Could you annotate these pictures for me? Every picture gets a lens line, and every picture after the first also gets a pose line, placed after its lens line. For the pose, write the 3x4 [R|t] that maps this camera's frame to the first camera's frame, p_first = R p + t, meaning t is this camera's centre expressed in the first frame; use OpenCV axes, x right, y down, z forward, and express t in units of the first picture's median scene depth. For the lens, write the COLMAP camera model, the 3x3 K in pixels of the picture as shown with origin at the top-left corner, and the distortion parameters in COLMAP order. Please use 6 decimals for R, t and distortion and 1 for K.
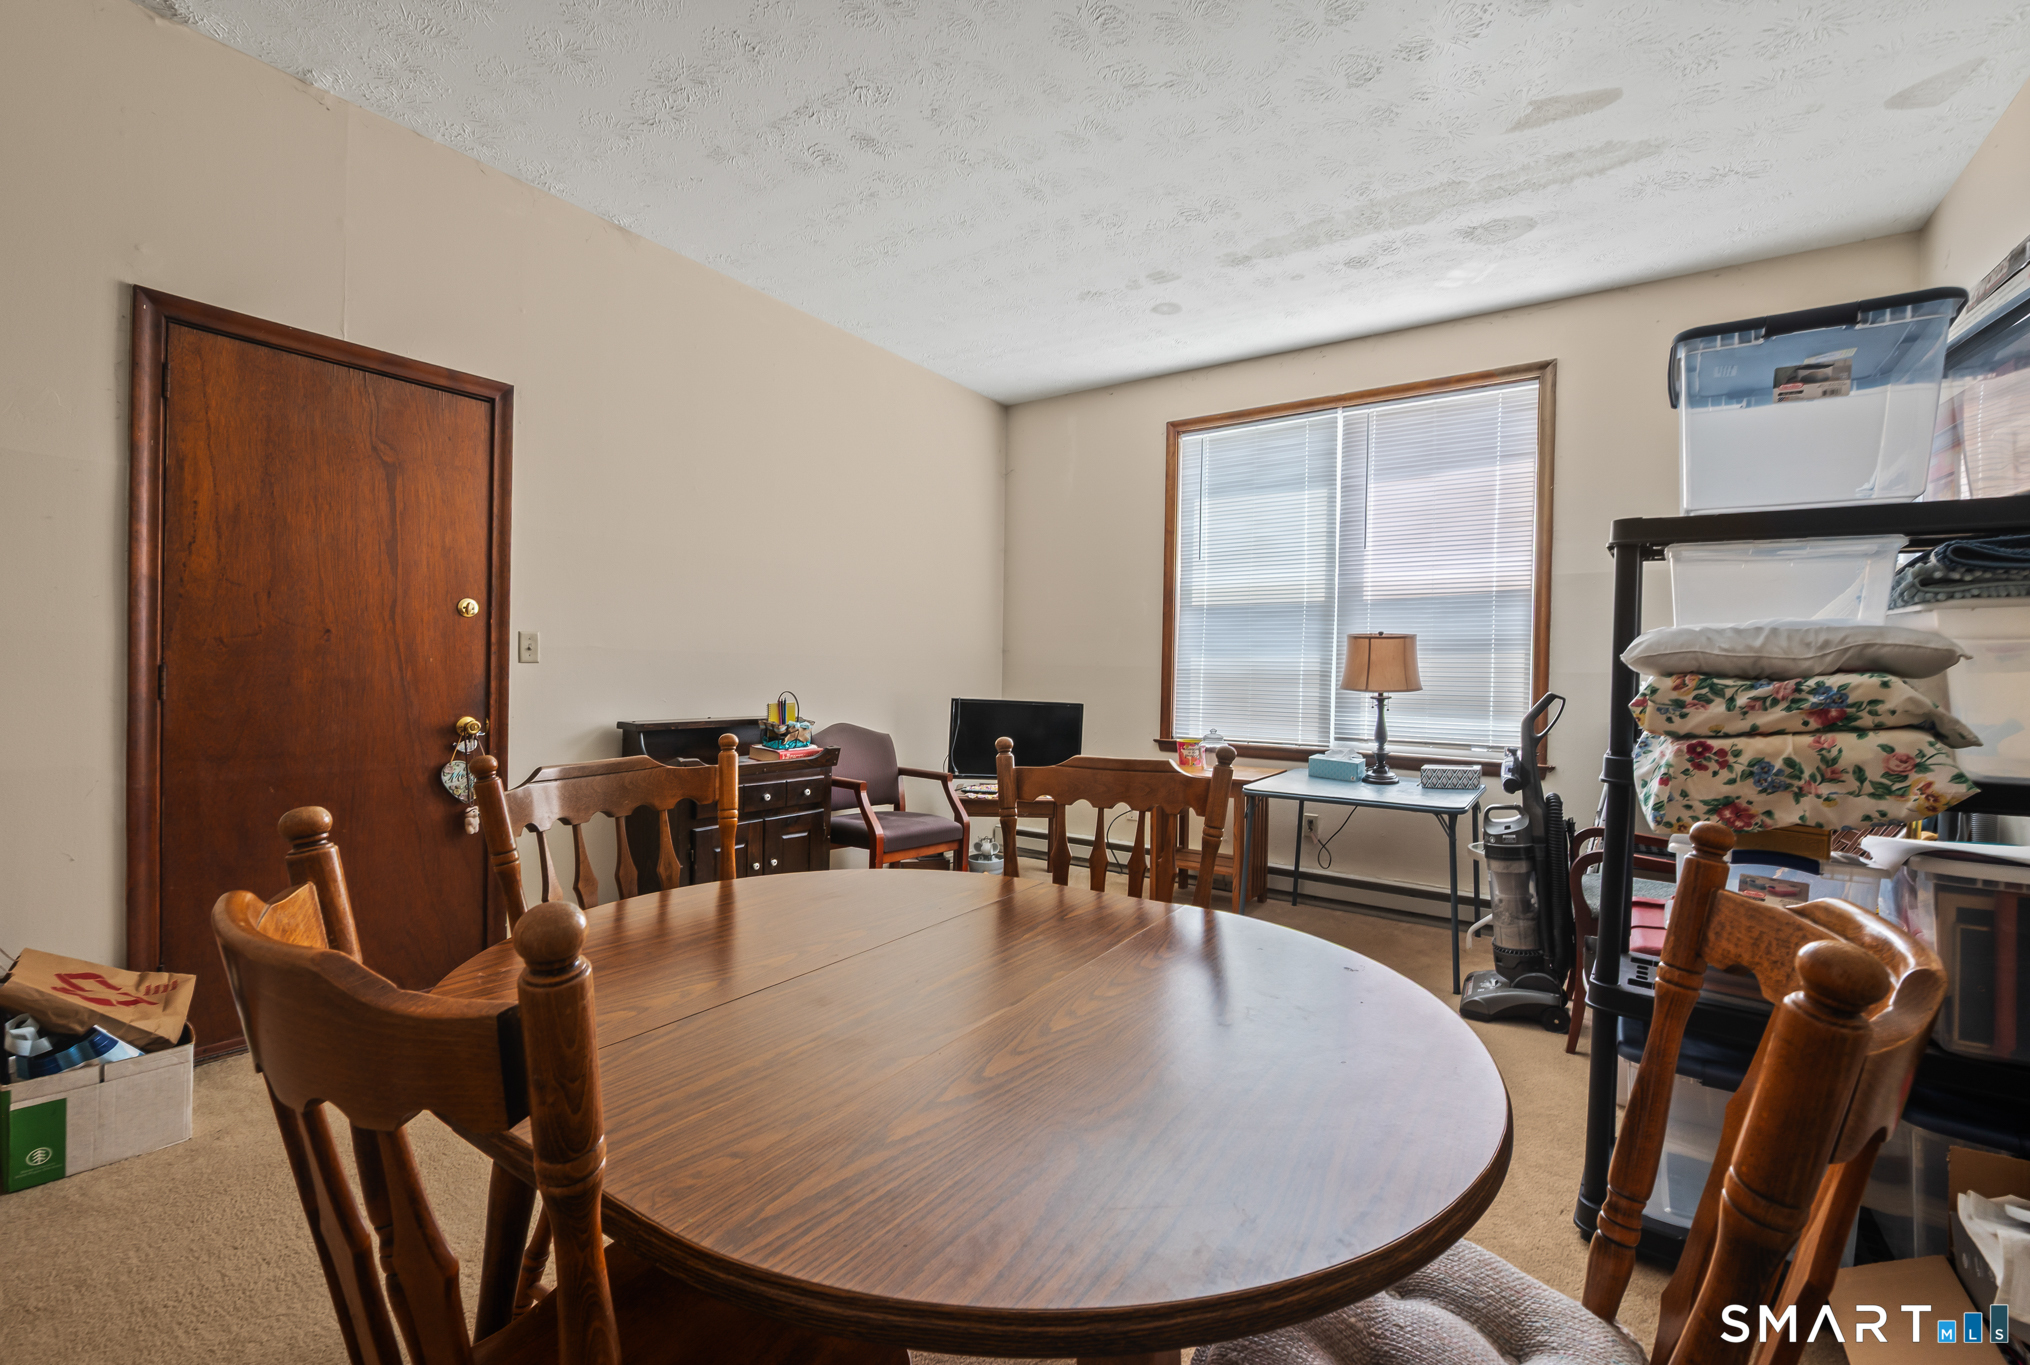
lens RADIAL K [[852.8, 0, 1015.0], [0, 852.8, 682.5], [0, 0, 1]] dist [-0.010207, 0.000106]
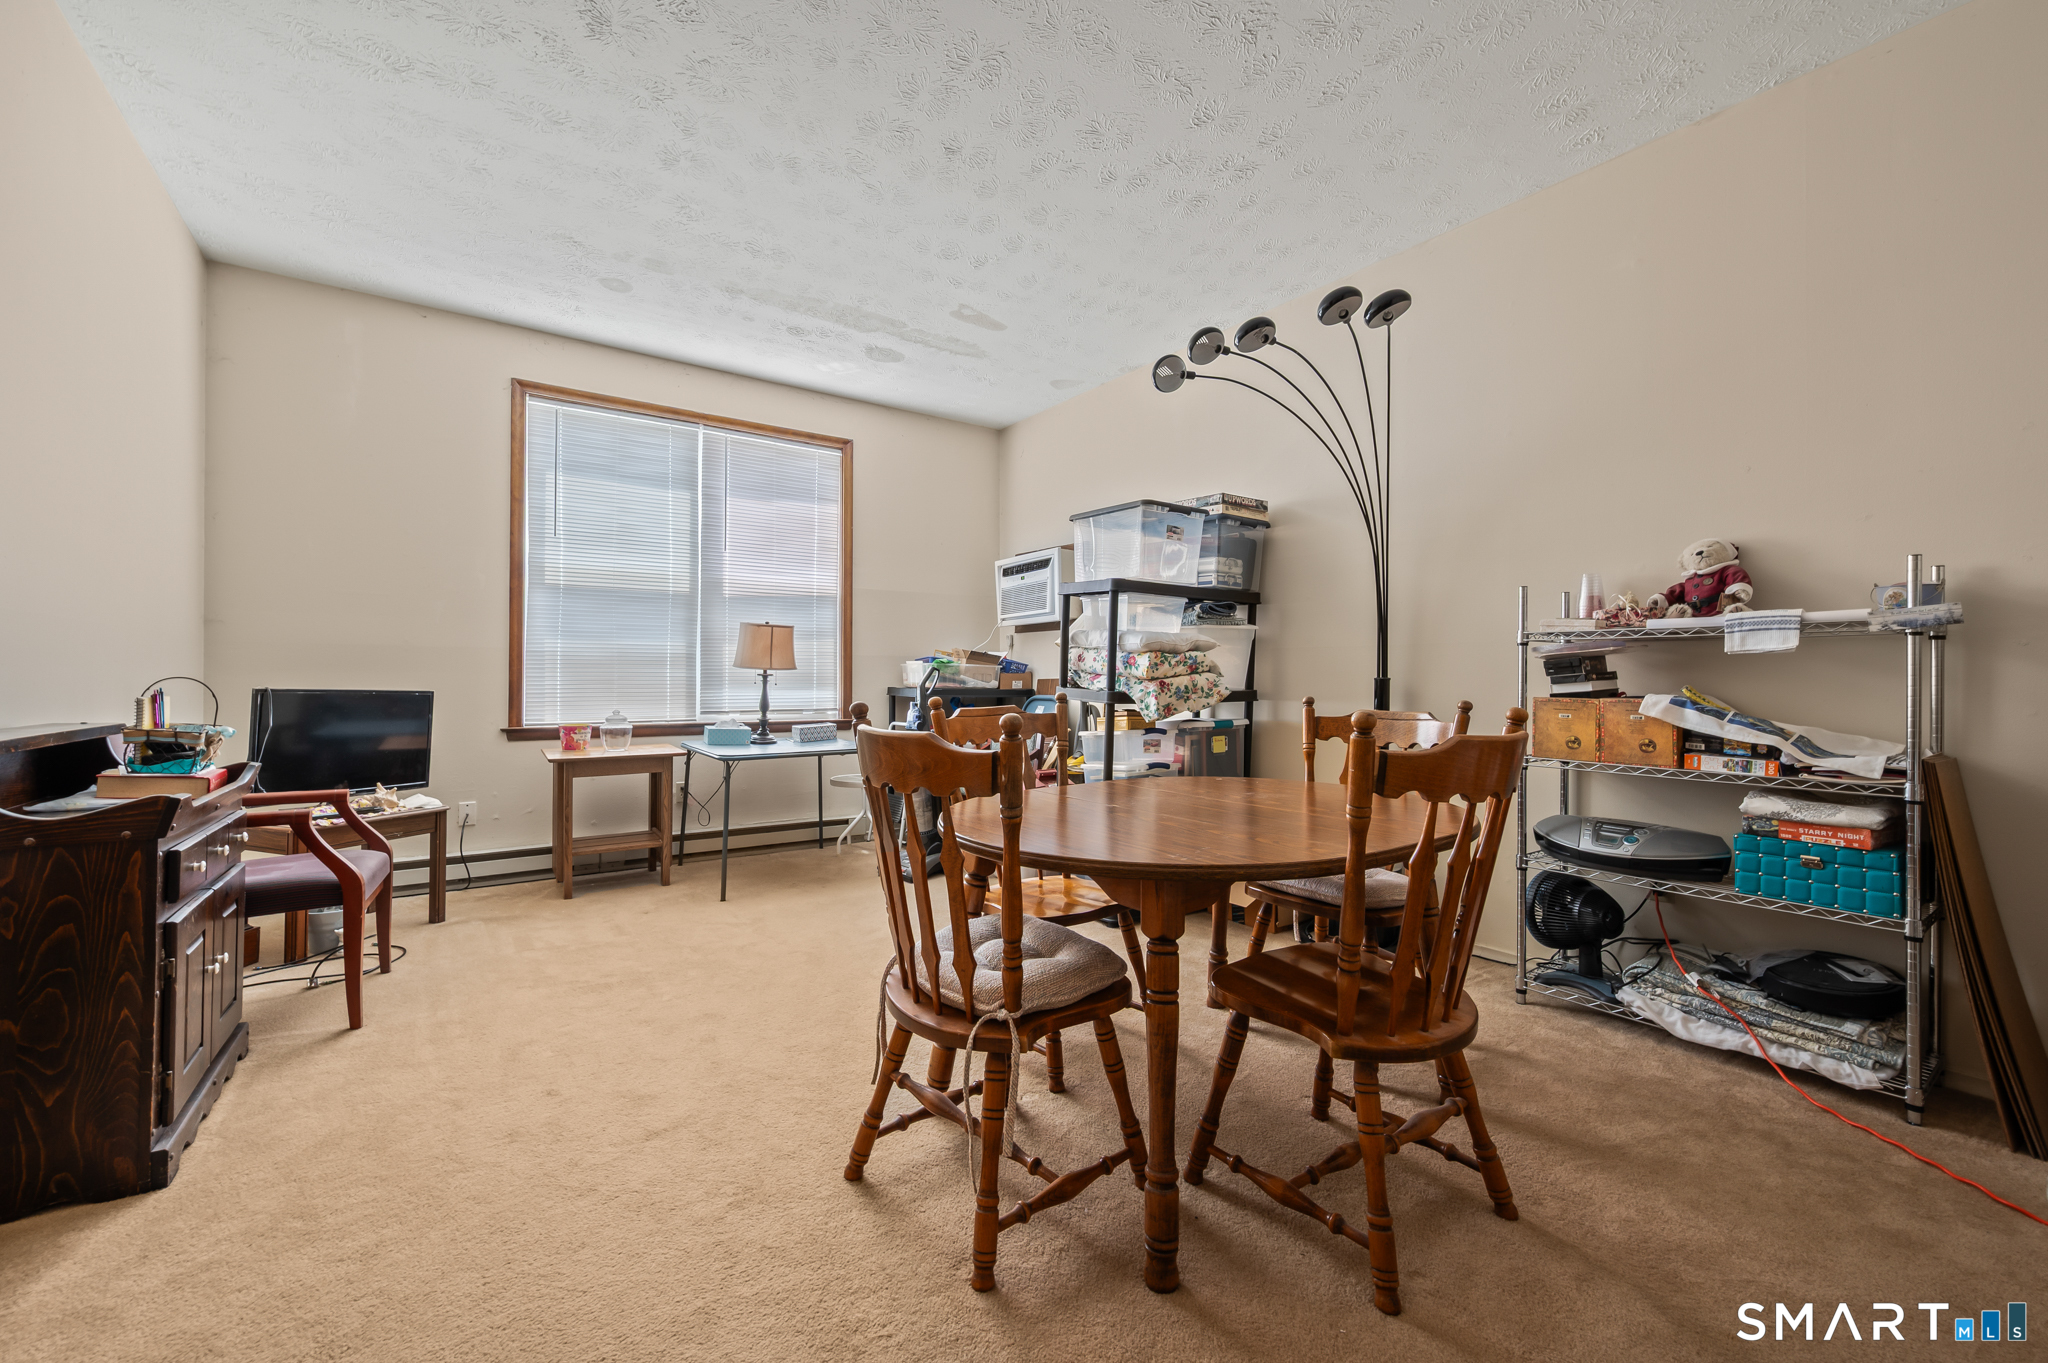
lens RADIAL K [[820.3, 0, 1043.1], [0, 820.3, 670.2], [0, 0, 1]] dist [0.001728, 0.000356]
pose [[0.327917, -0.008166, 0.944671, -0.523127], [0.014103, 0.999894, 0.003747, 0.010582], [-0.944601, 0.012094, 0.327998, 0.210204]]
